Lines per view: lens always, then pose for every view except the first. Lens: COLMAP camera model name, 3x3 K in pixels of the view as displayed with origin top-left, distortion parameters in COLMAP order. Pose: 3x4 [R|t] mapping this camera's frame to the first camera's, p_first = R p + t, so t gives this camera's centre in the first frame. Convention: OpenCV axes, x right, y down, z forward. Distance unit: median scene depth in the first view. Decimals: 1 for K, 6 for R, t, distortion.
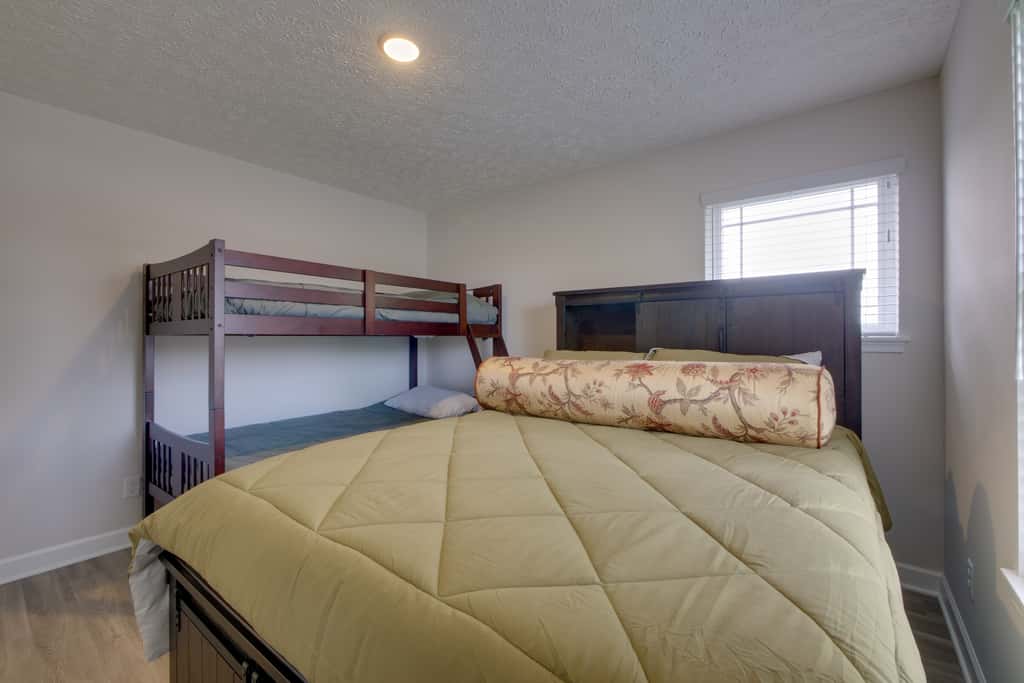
lens RADIAL K [[438.0, 0, 509.9], [0, 438.0, 336.6], [0, 0, 1]] dist [0.000504, -0.000057]
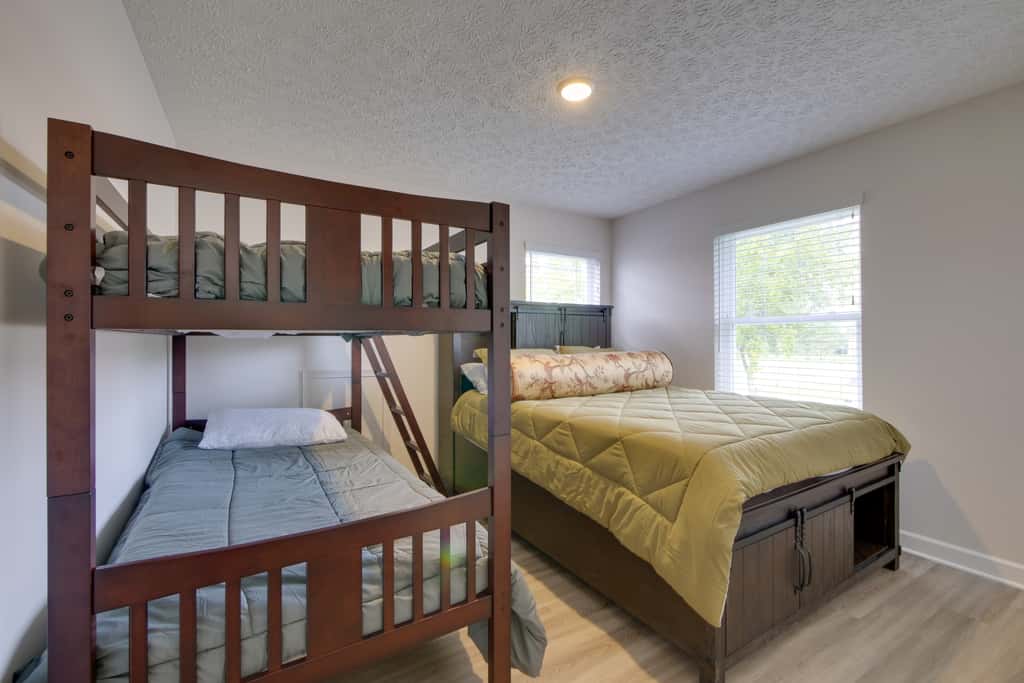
lens RADIAL K [[438.0, 0, 509.9], [0, 438.0, 336.6], [0, 0, 1]] dist [0.000504, -0.000057]
pose [[0.350725, 0.005740, 0.936461, -1.343309], [-0.004113, 0.999981, -0.004589, 0.003723], [-0.936469, -0.002242, 0.350742, 0.730144]]
